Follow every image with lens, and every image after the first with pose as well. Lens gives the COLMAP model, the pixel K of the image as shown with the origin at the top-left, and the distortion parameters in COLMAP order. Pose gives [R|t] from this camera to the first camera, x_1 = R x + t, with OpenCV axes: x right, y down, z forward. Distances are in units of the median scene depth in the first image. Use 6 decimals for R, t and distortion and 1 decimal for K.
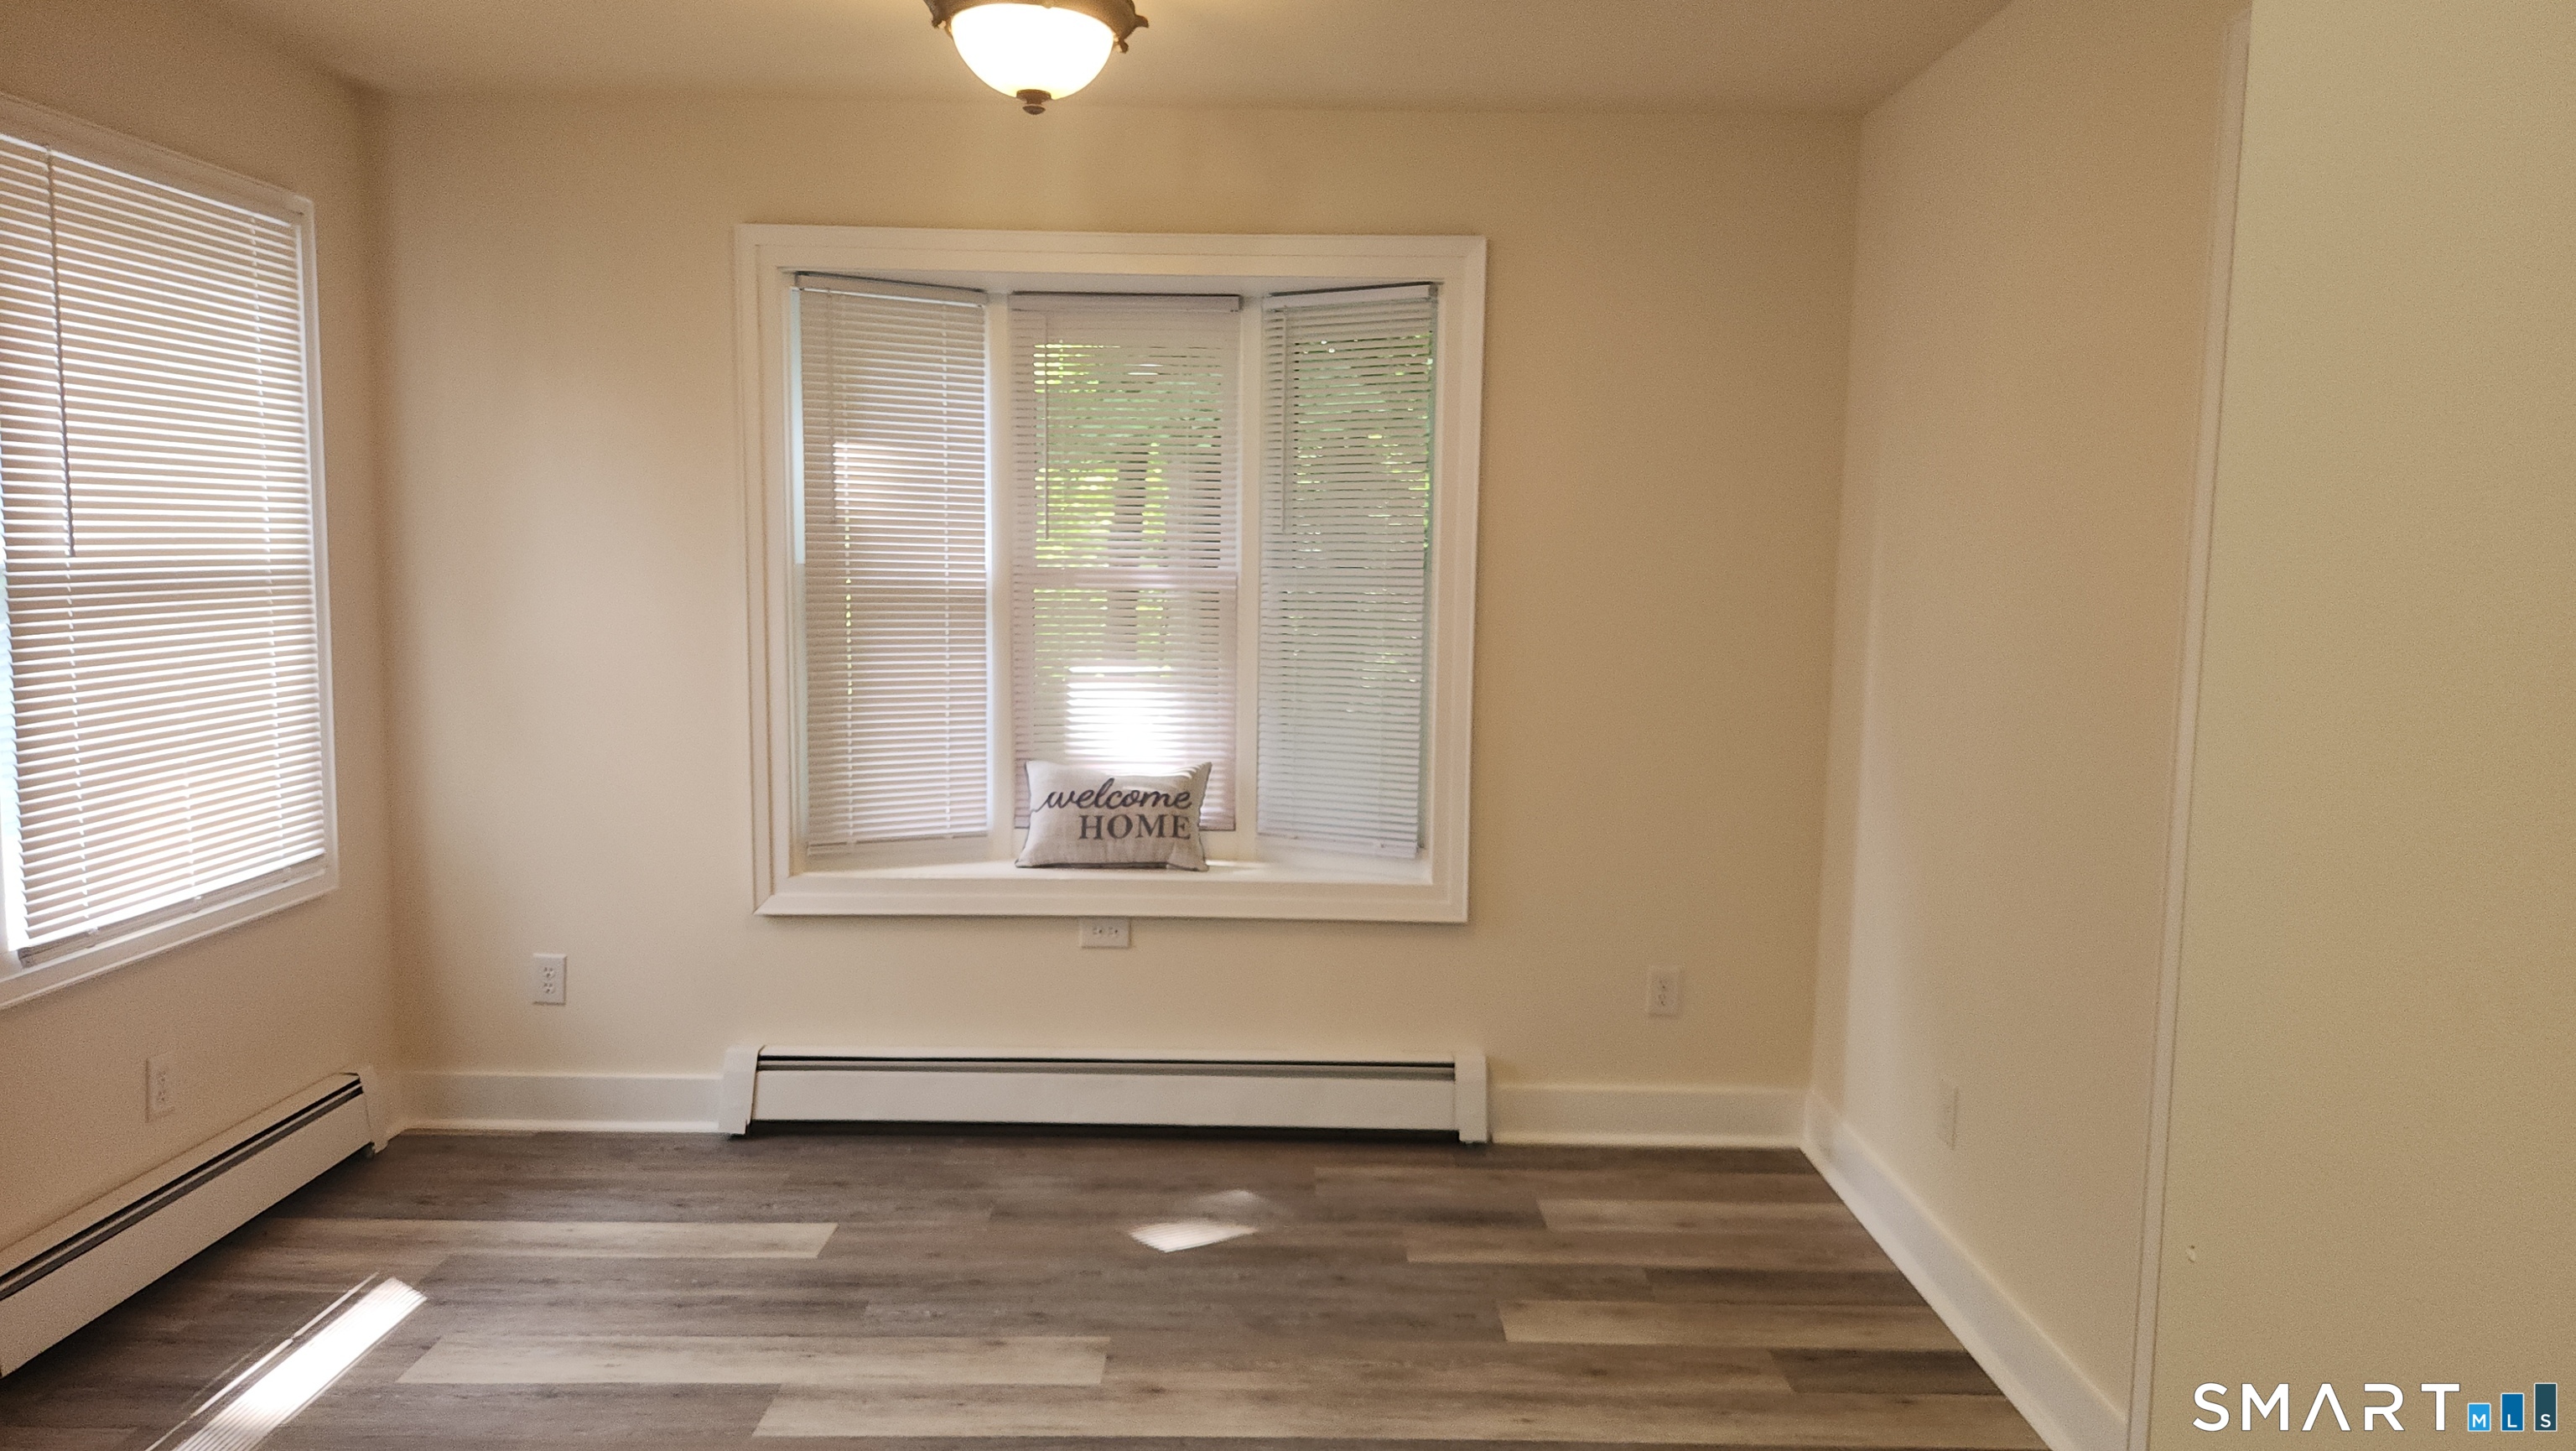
lens RADIAL K [[1747.6, 0, 1336.7], [0, 1747.6, 747.5], [0, 0, 1]] dist [0.073398, -0.079958]
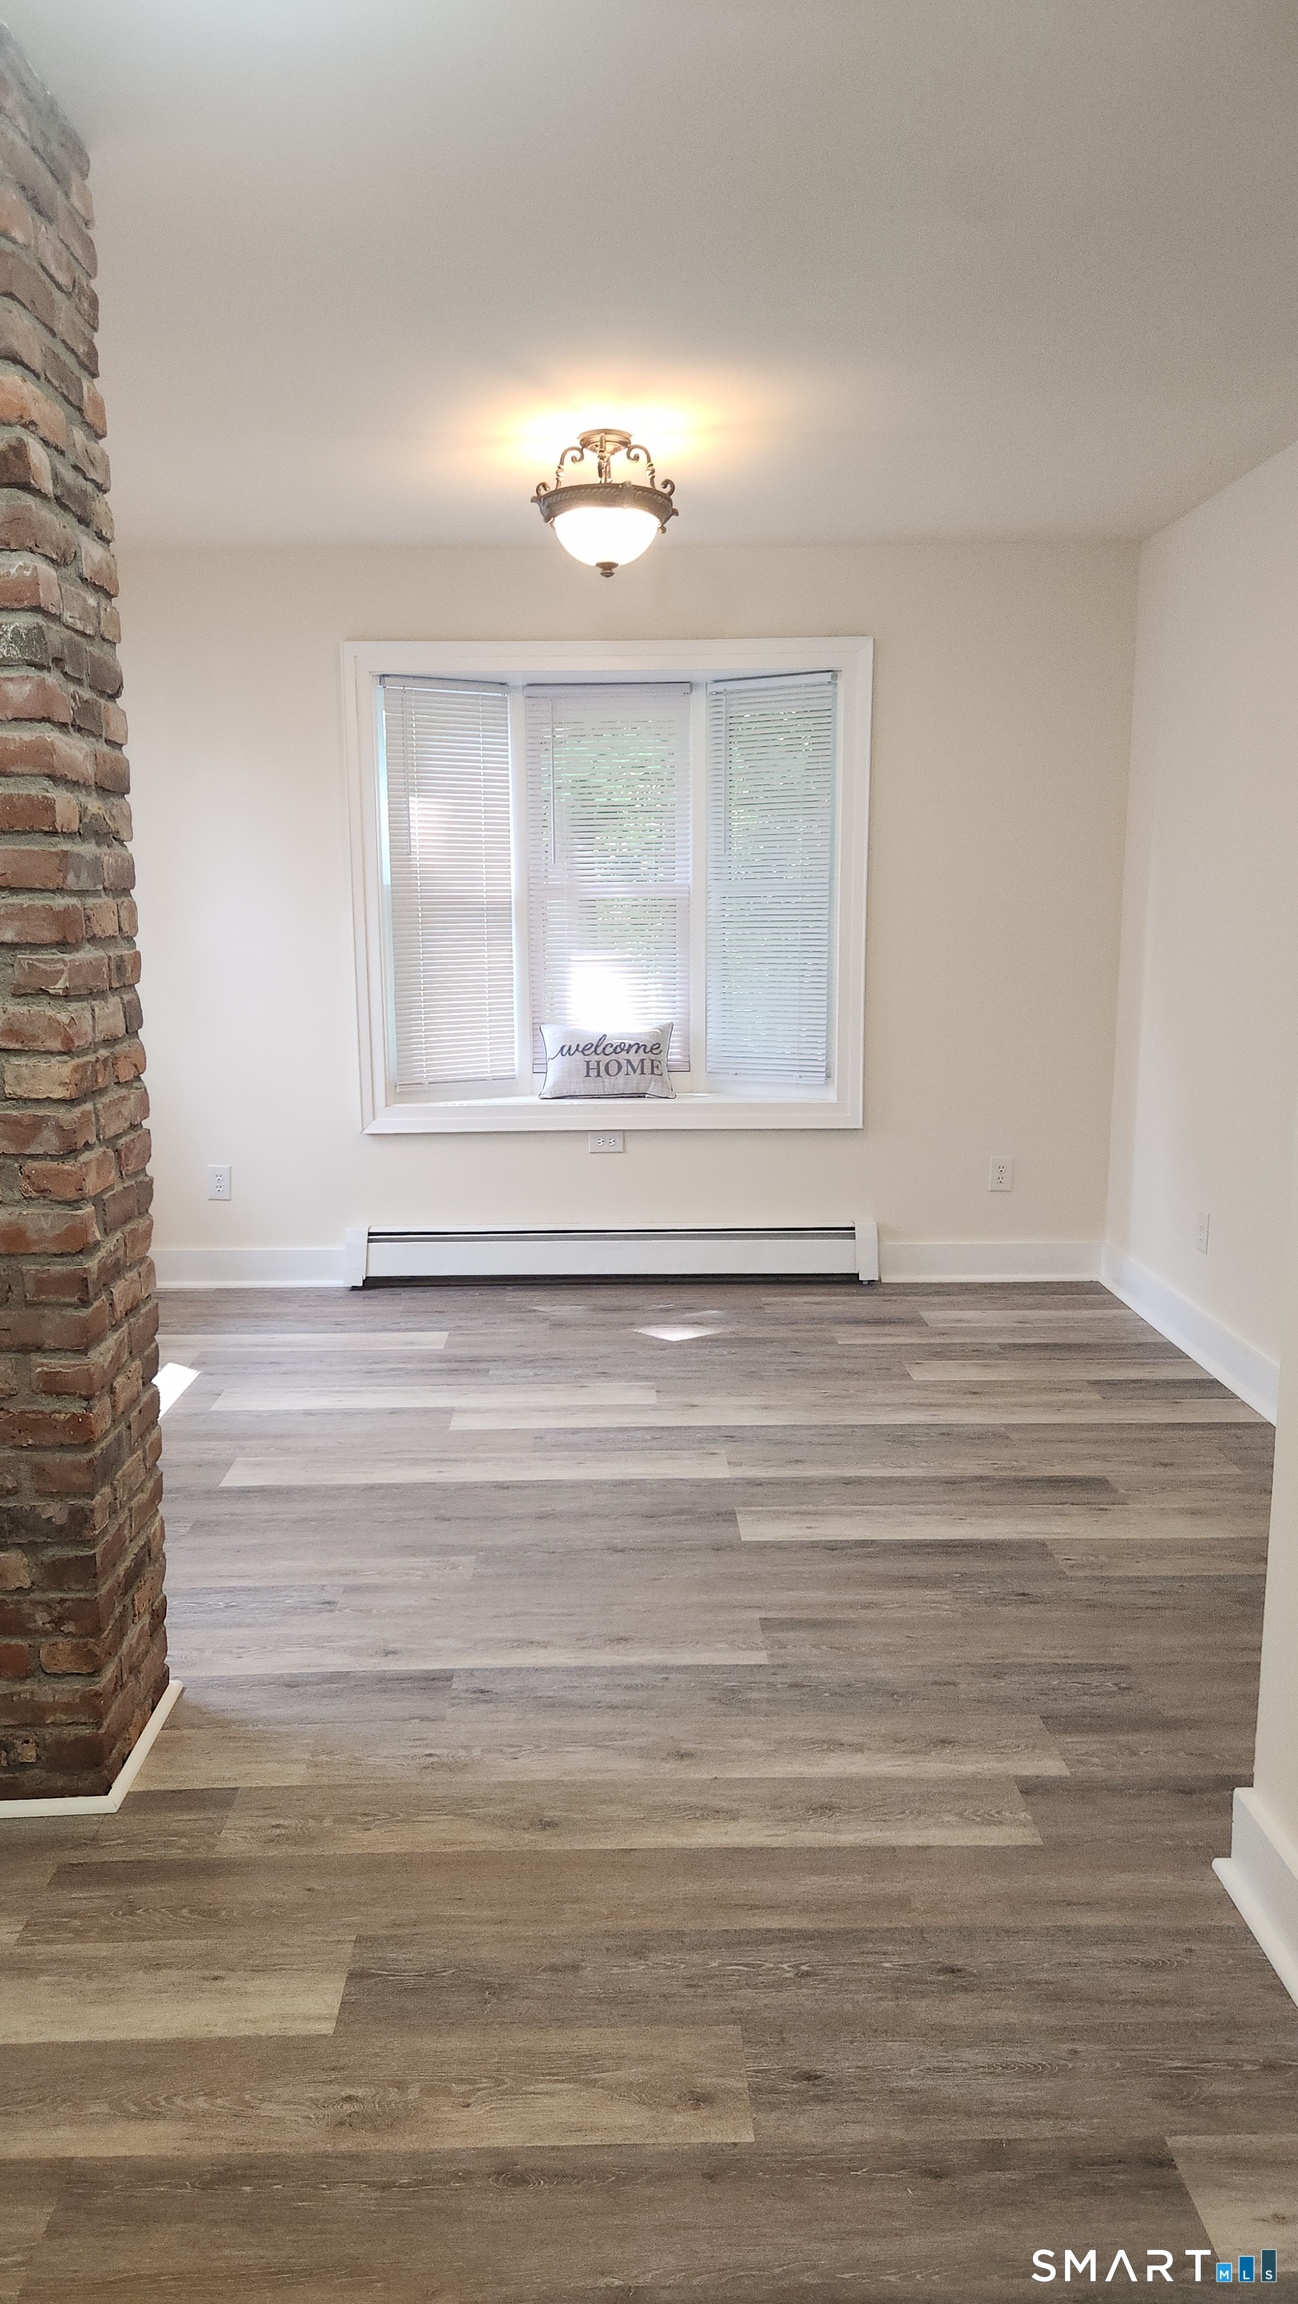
lens RADIAL K [[1551.6, 0, 649.0], [0, 1551.6, 1152.0], [0, 0, 1]] dist [0.077090, -0.077608]
pose [[0.999723, -0.023264, -0.003483, -0.097812], [0.023426, 0.998071, 0.057486, 0.044066], [0.002139, -0.057552, 0.998340, -0.269810]]
